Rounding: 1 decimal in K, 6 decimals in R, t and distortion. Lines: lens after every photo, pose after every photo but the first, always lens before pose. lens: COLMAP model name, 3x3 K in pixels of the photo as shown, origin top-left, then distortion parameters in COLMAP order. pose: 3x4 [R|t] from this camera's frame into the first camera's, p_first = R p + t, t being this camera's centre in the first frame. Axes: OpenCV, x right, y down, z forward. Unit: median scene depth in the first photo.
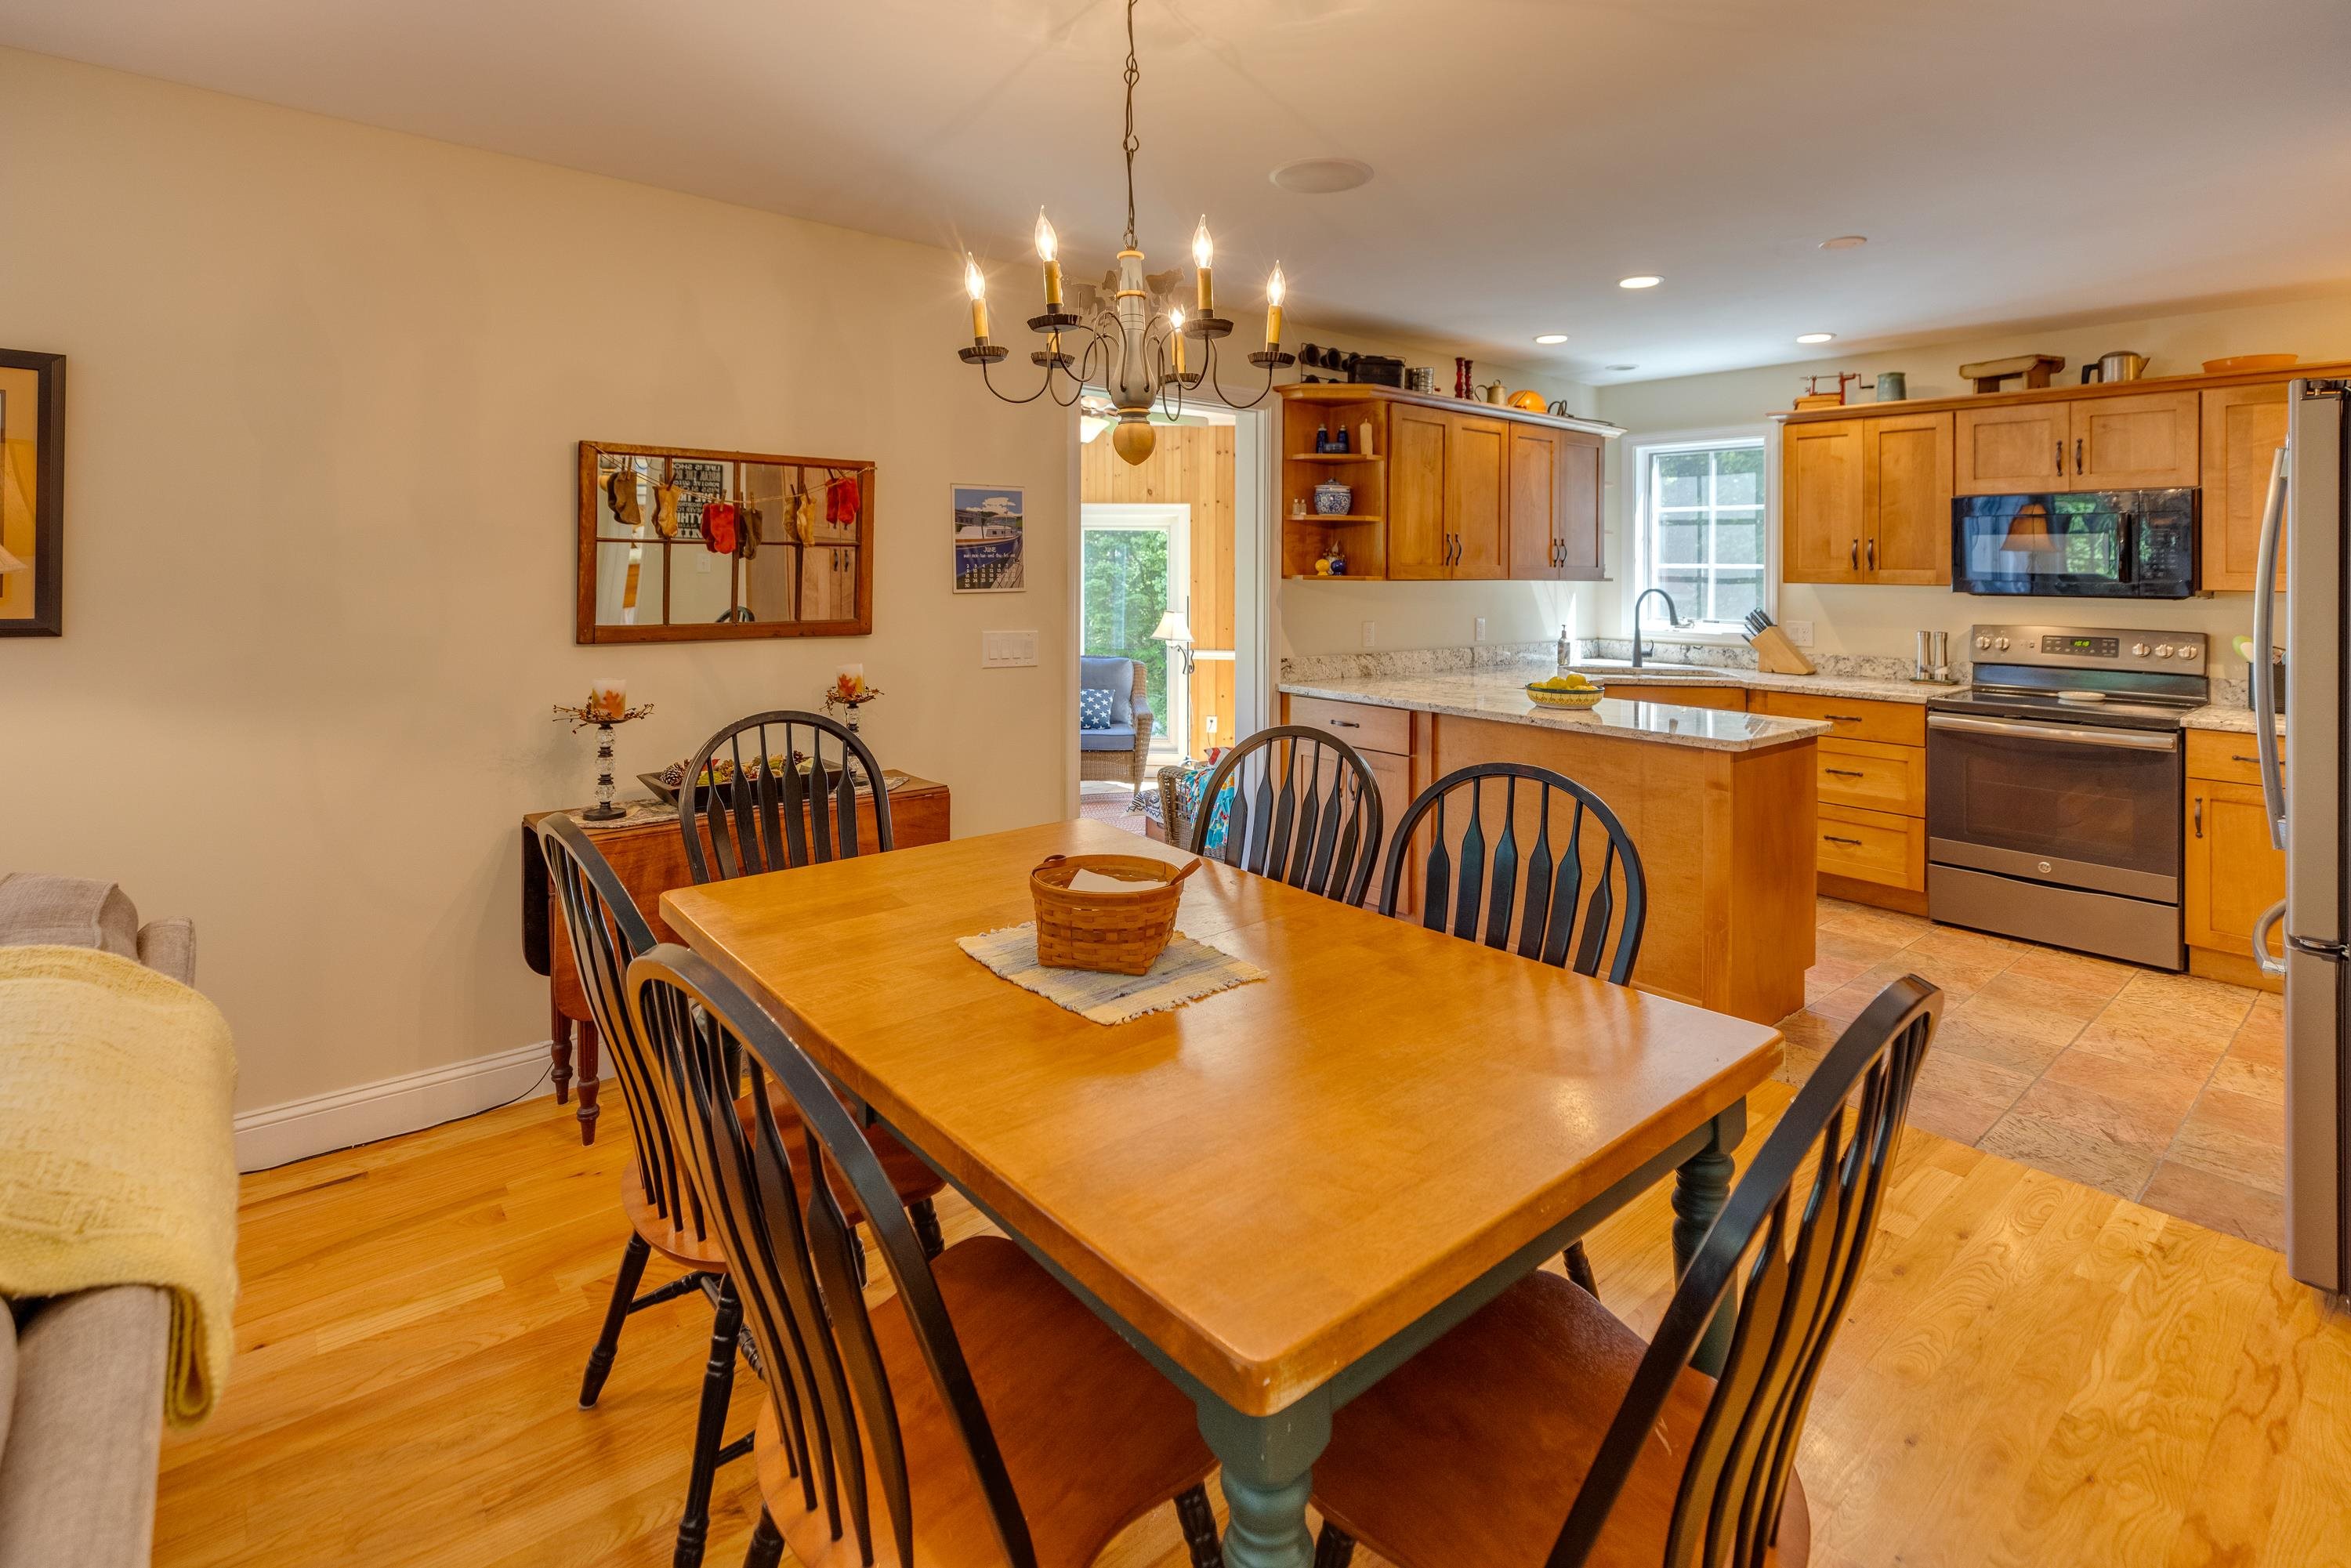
lens RADIAL K [[1128.3, 0, 1185.8], [0, 1128.3, 595.0], [0, 0, 1]] dist [0.003520, 0.003868]
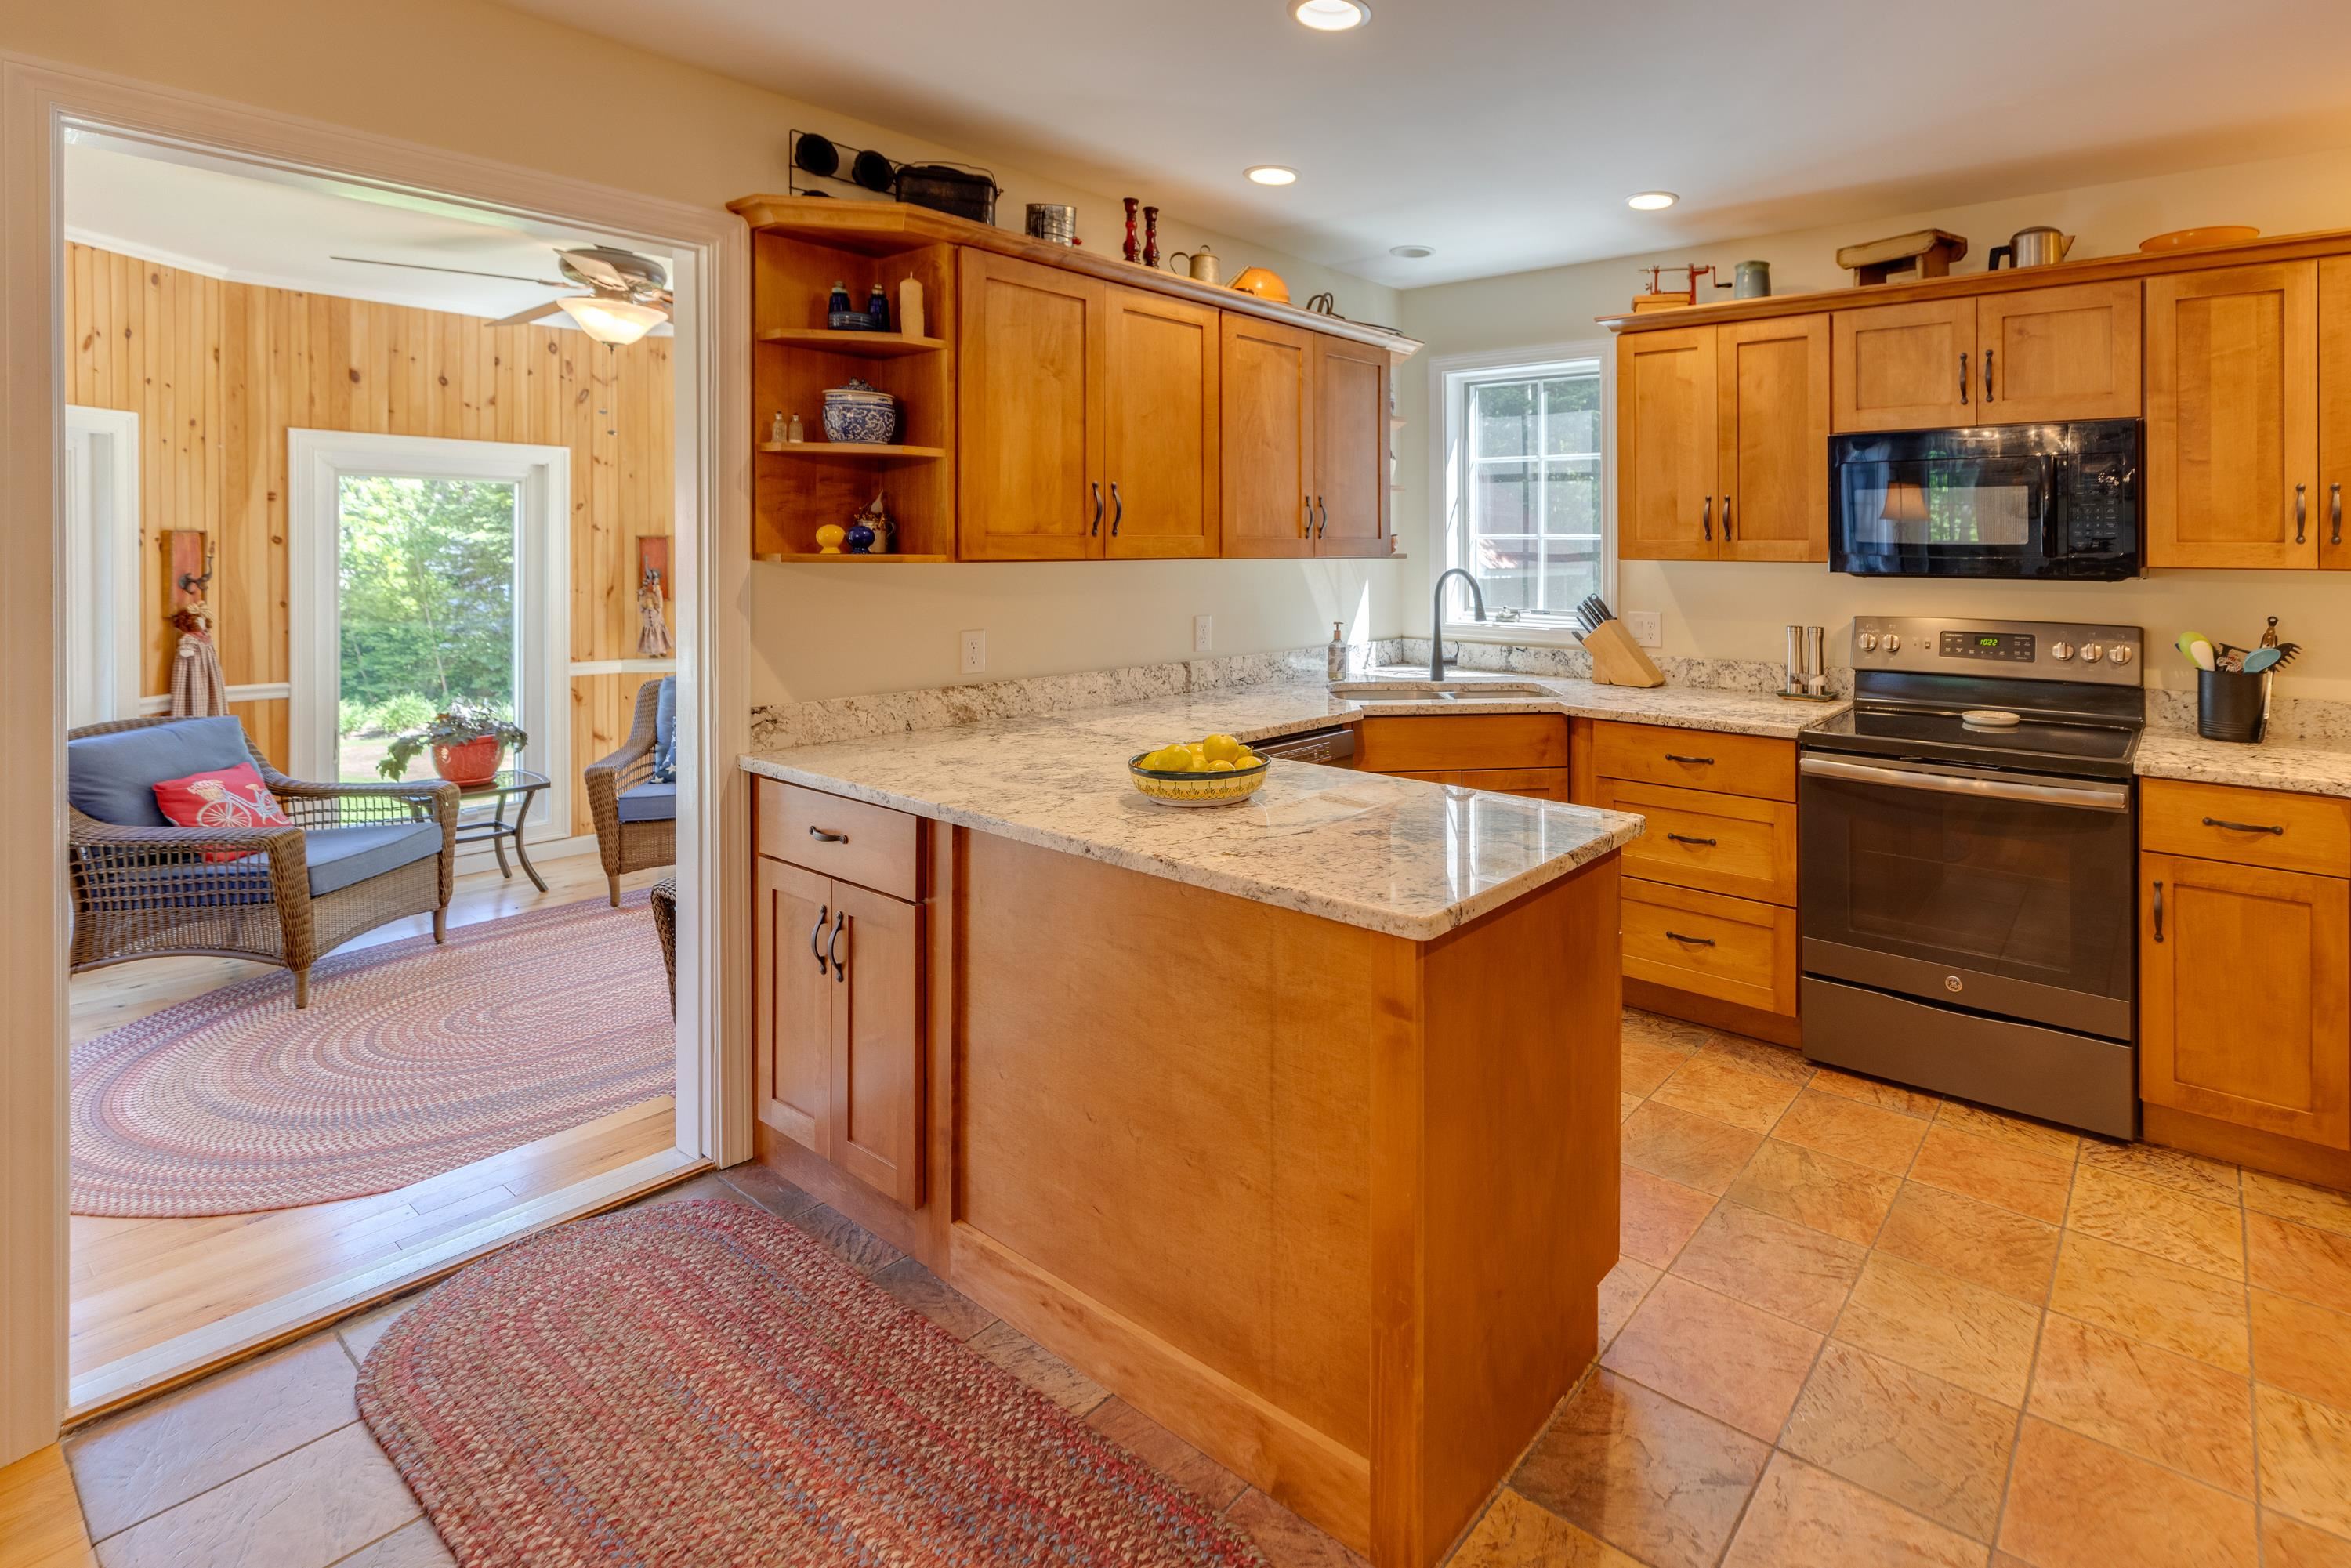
lens RADIAL K [[1128.3, 0, 1418.5], [0, 1128.3, 550.3], [0, 0, 1]] dist [0.003520, 0.003868]
pose [[0.966757, -0.005759, 0.255633, 0.252776], [0.010145, 0.999823, -0.015842, -0.007254], [-0.255496, 0.017909, 0.966644, 0.390199]]
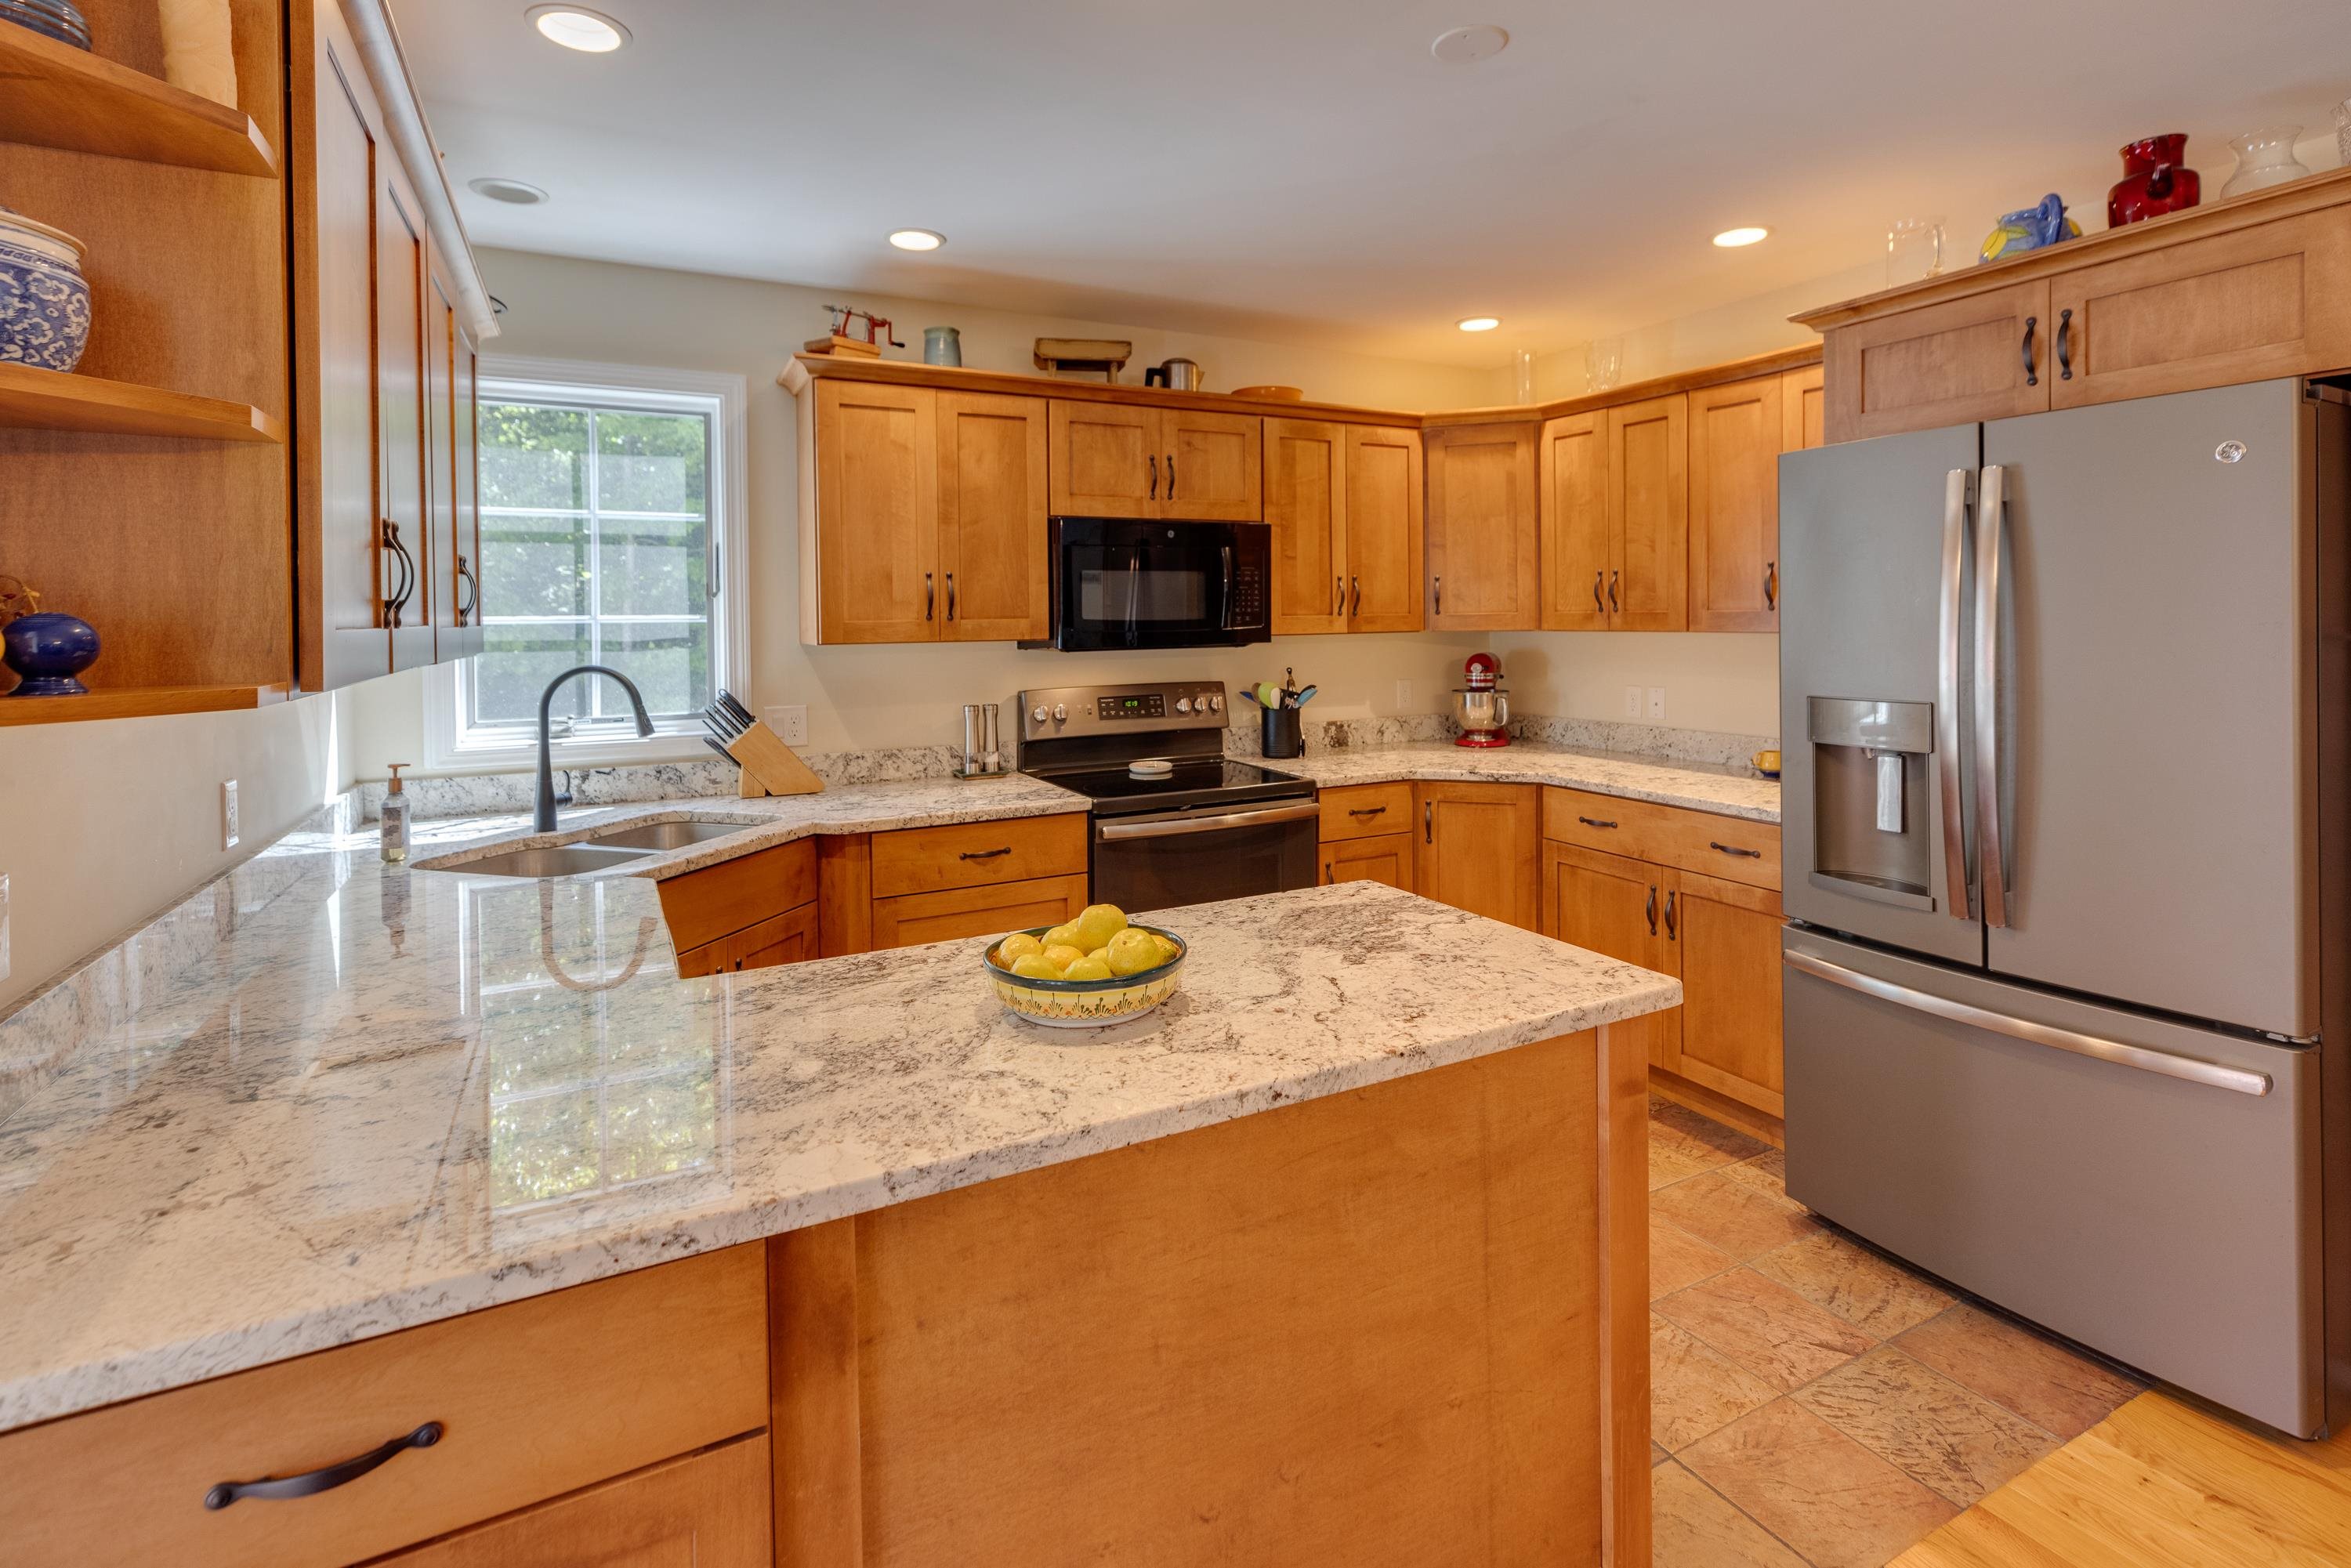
lens RADIAL K [[1128.3, 0, 1182.6], [0, 1128.3, 635.4], [0, 0, 1]] dist [0.003520, 0.003868]
pose [[0.218951, -0.029576, 0.975287, -0.009325], [0.039247, 0.998999, 0.021484, -0.022963], [-0.974946, 0.033573, 0.219893, 0.753058]]
